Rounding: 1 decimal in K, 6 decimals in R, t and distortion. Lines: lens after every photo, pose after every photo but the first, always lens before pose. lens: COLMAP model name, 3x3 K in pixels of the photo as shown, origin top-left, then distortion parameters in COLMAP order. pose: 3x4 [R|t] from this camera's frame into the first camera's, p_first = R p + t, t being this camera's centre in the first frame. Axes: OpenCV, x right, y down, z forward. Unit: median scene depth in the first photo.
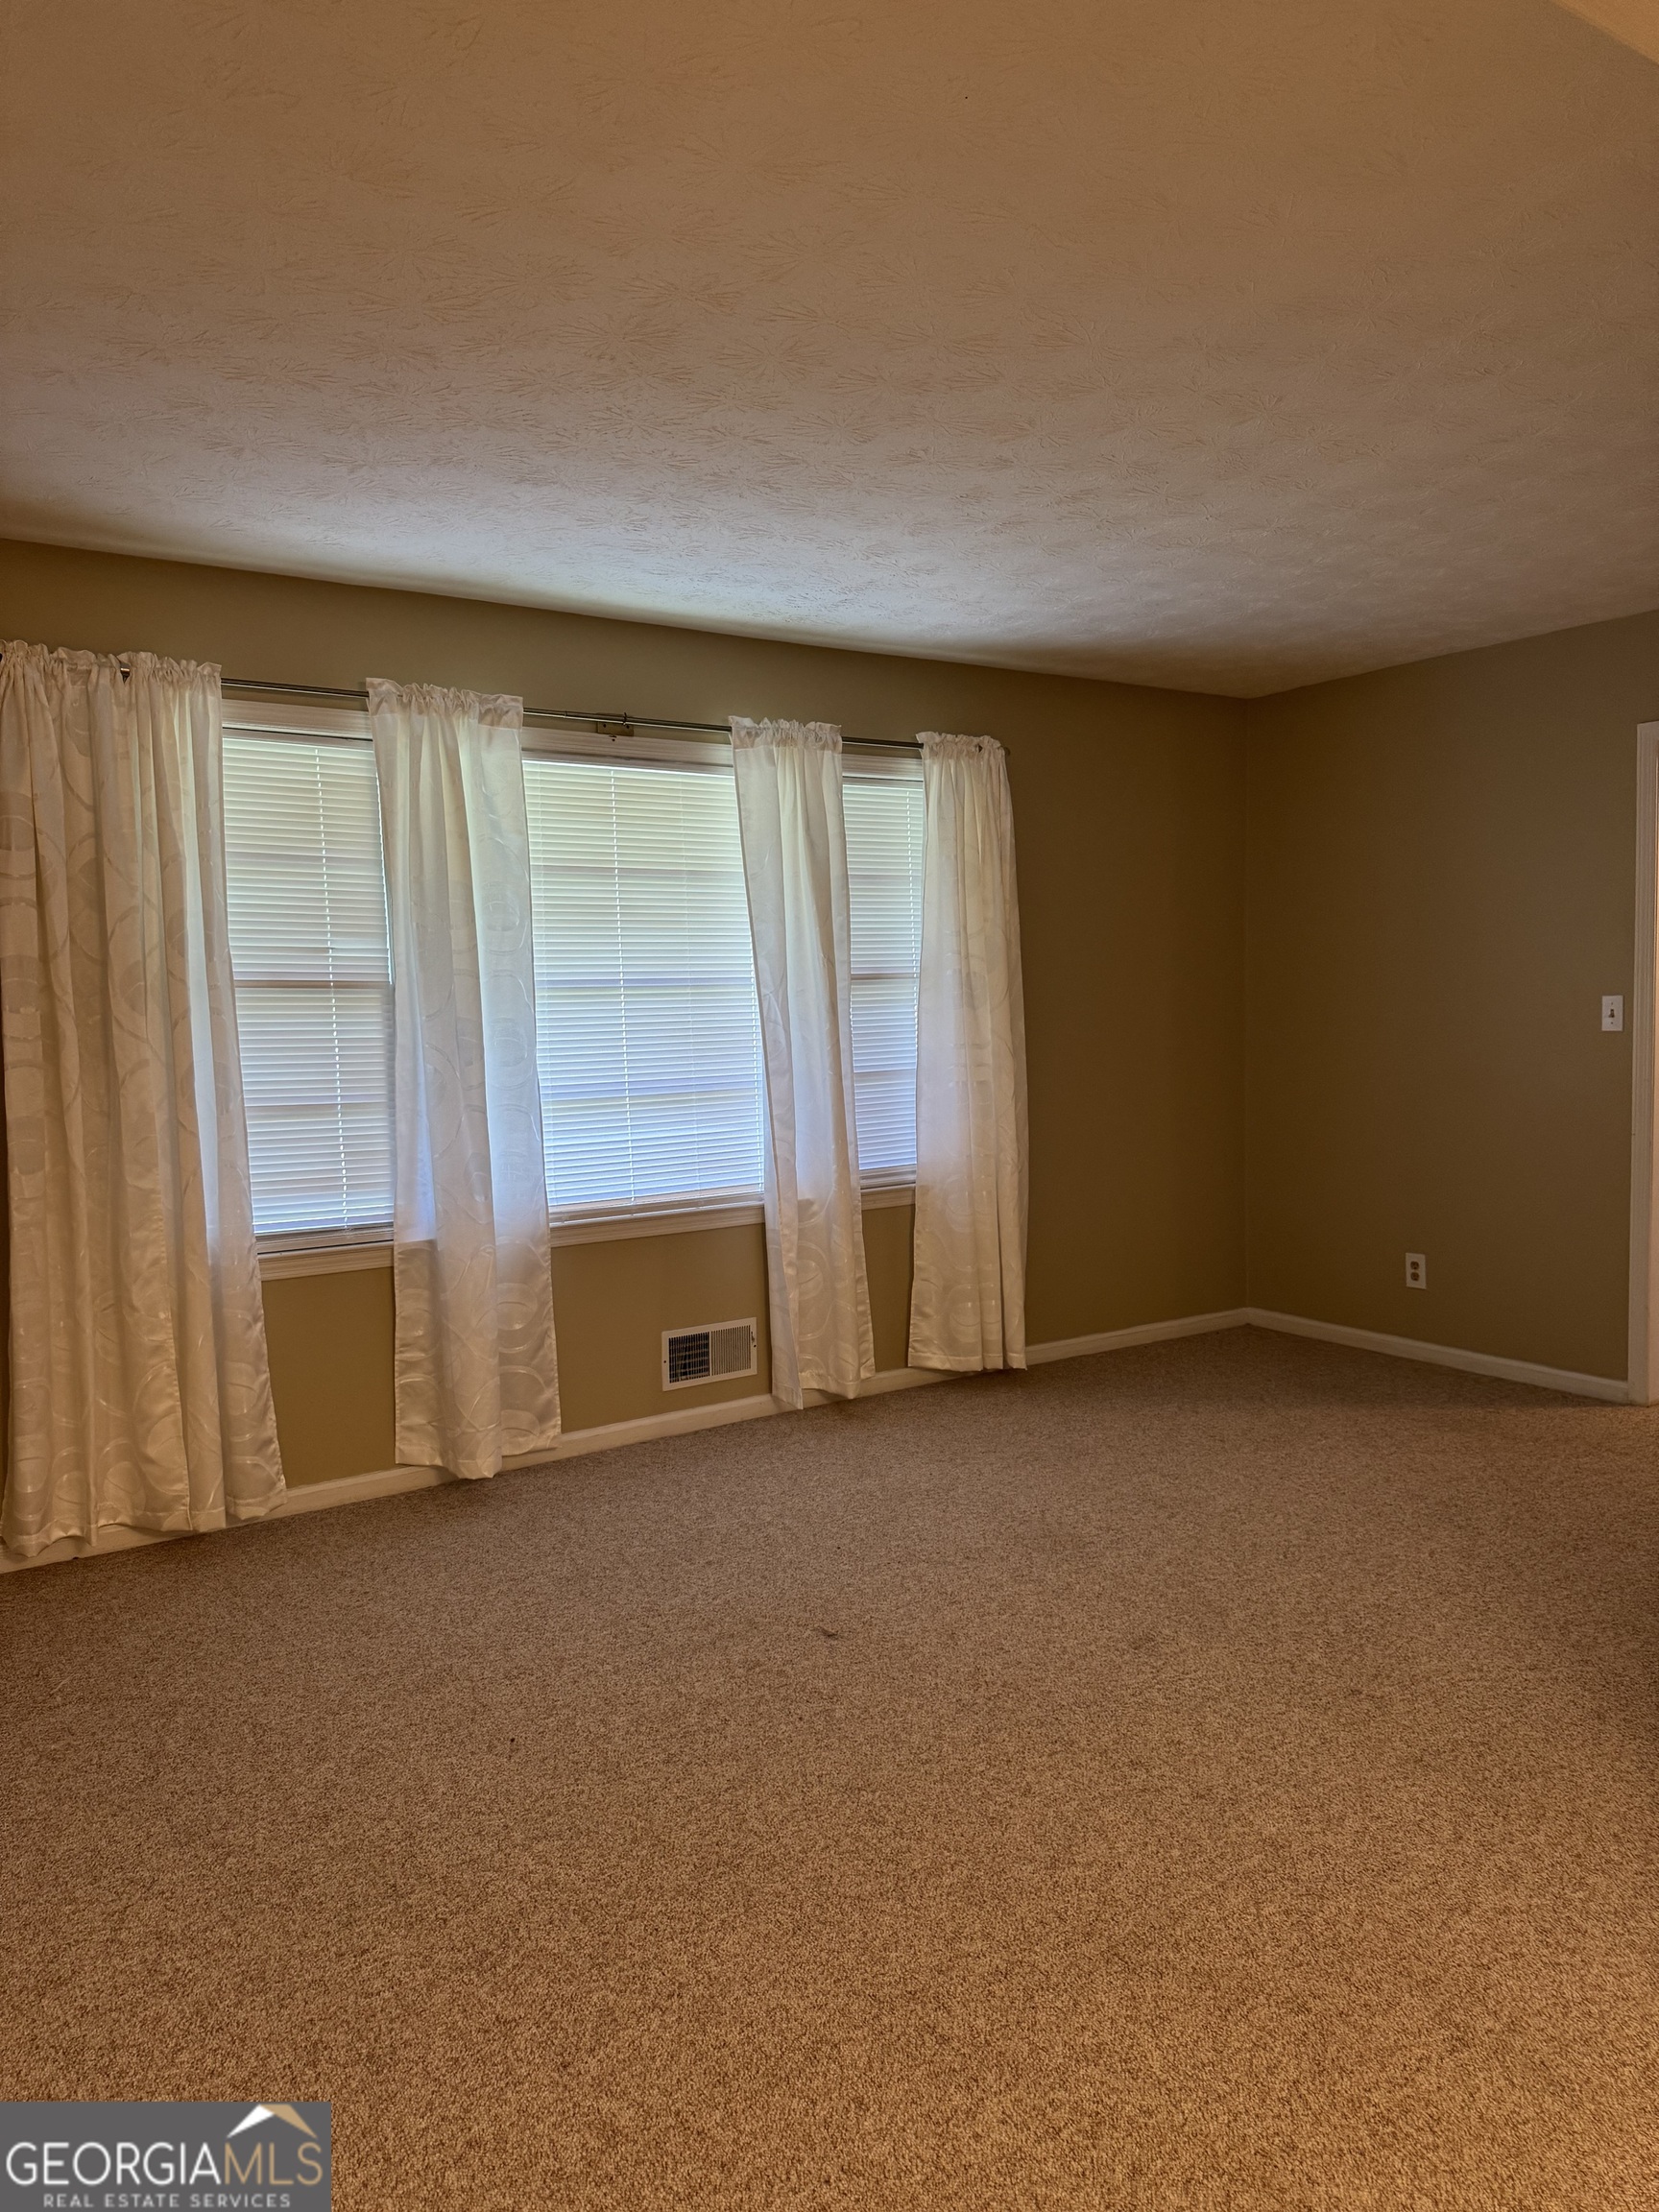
lens RADIAL K [[1564.1, 0, 830.6], [0, 1564.1, 1106.6], [0, 0, 1]] dist [0.030335, -0.026591]
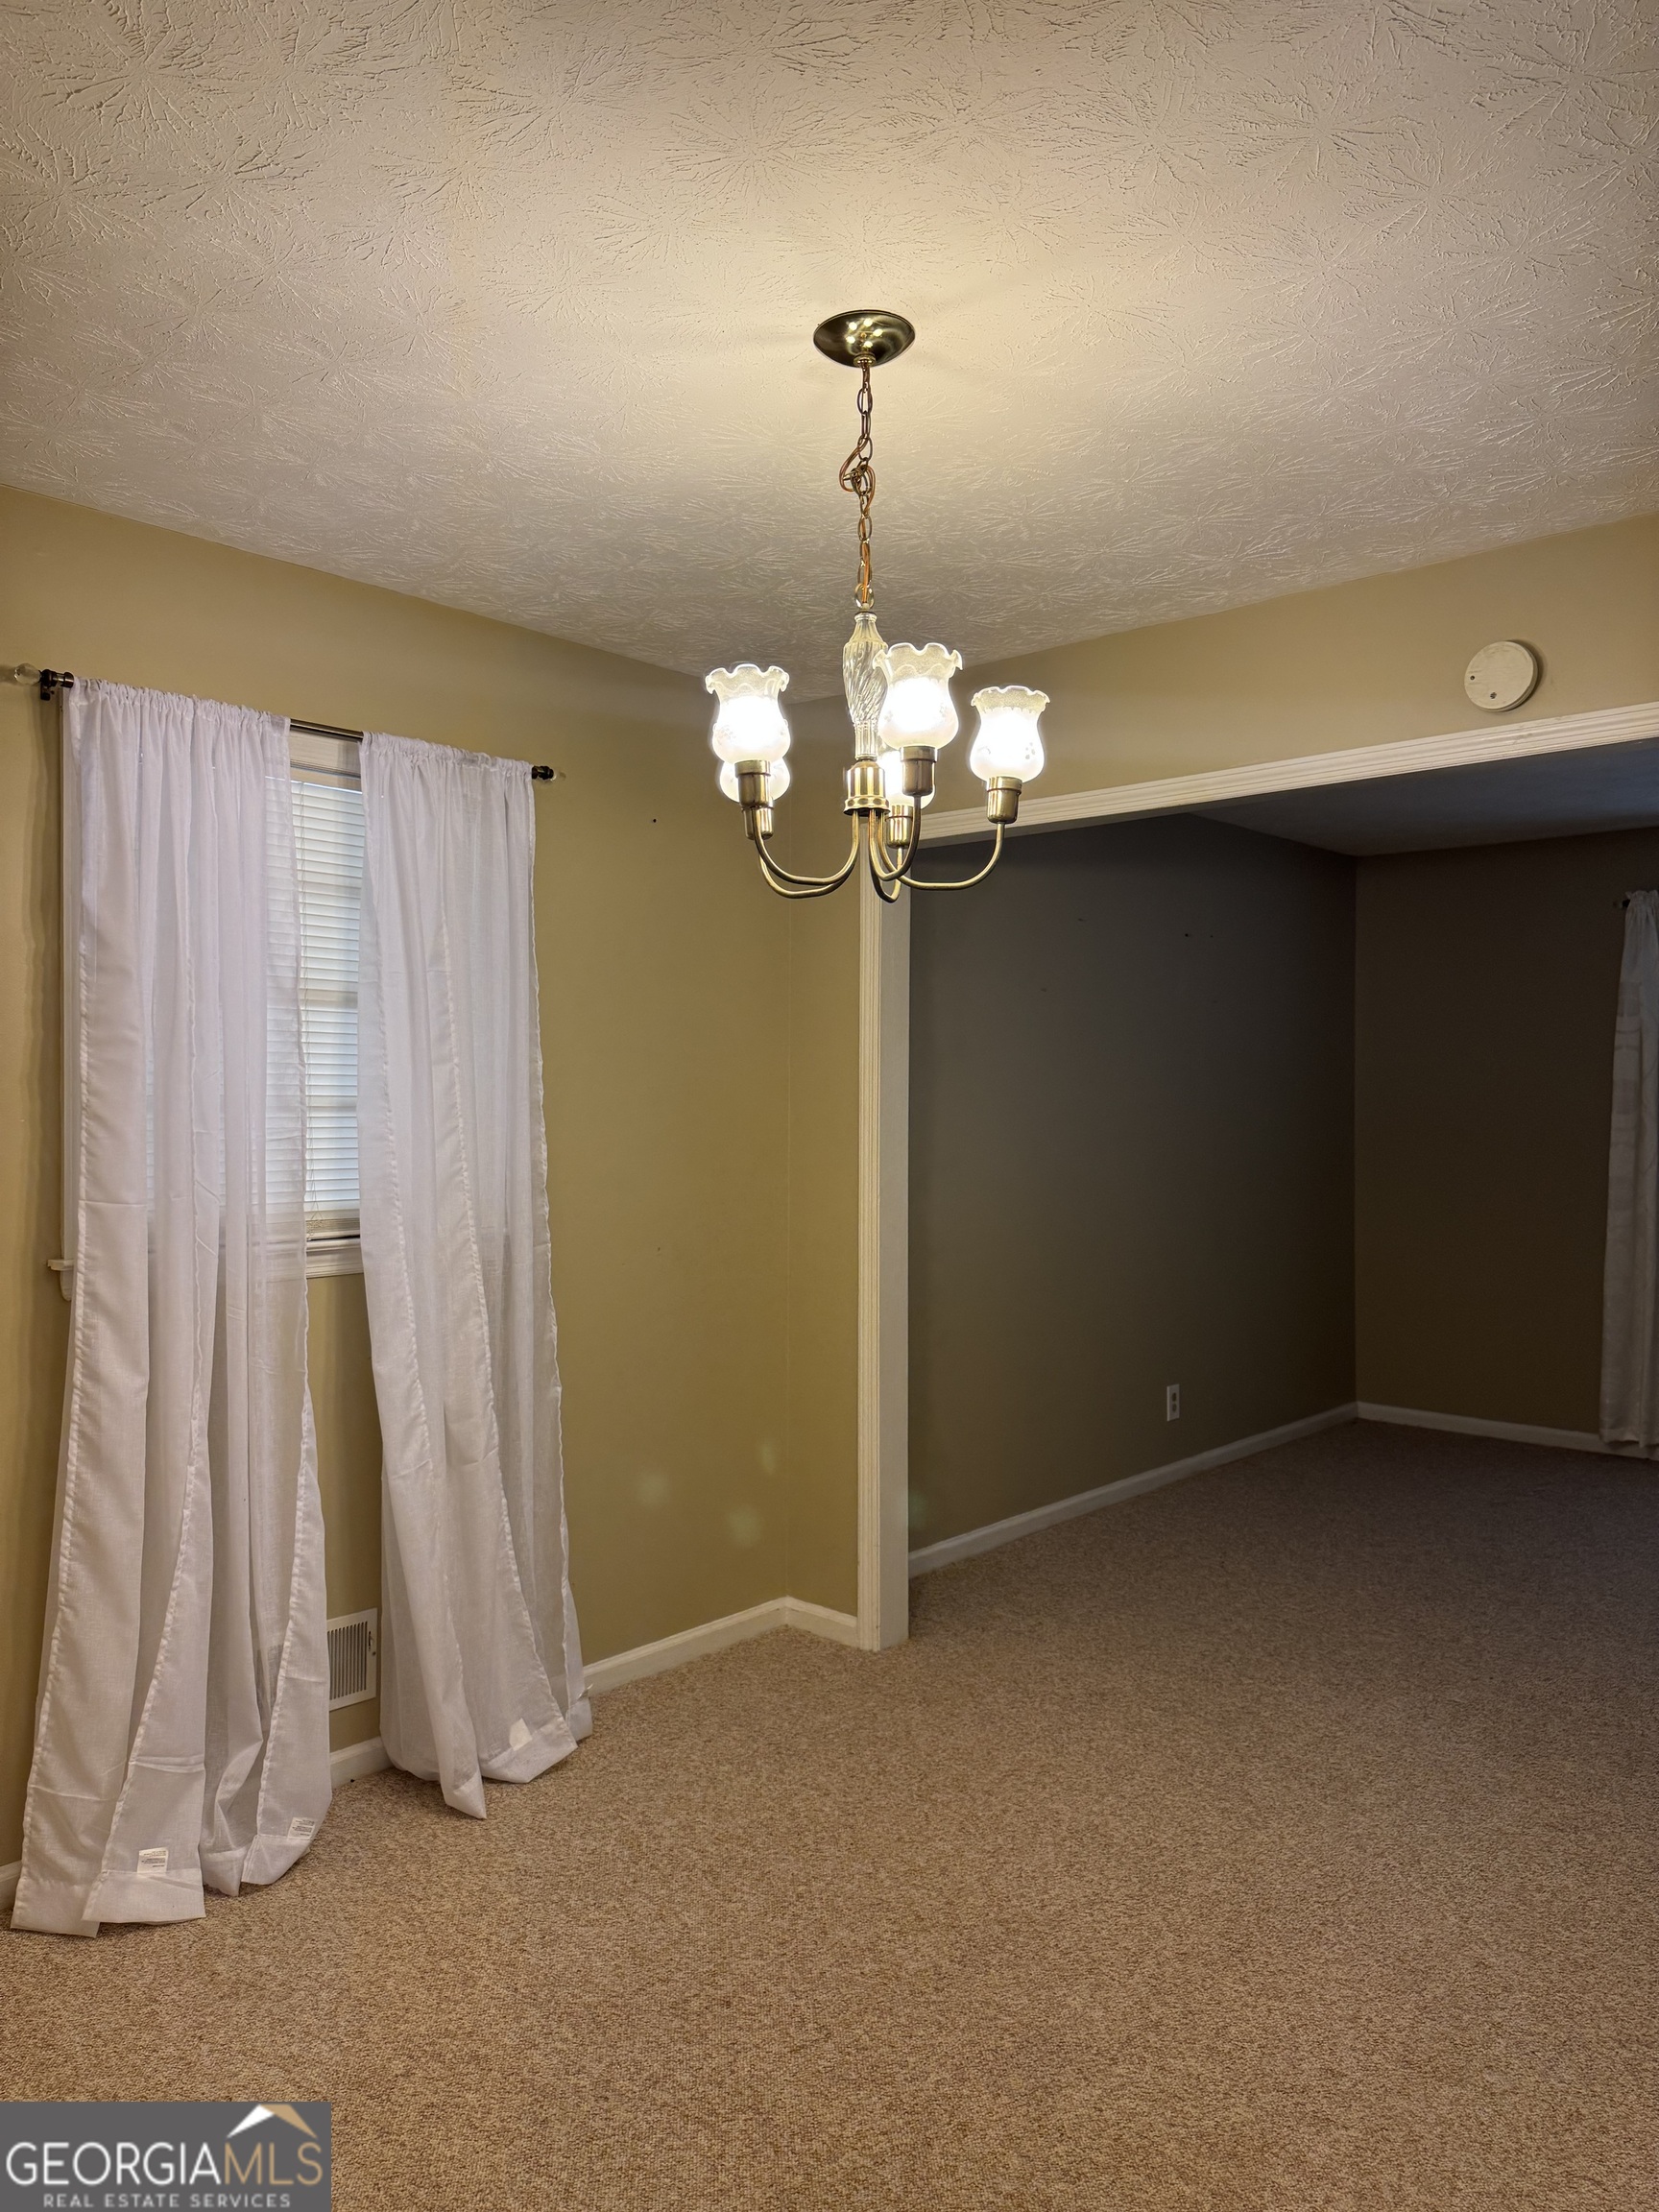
lens RADIAL K [[1564.1, 0, 828.8], [0, 1564.1, 1101.6], [0, 0, 1]] dist [0.030335, -0.026591]
pose [[0.238746, 0.021630, -0.970841, 1.477854], [-0.078347, 0.996922, 0.002944, -0.018498], [0.967916, 0.075359, 0.239705, -0.340874]]
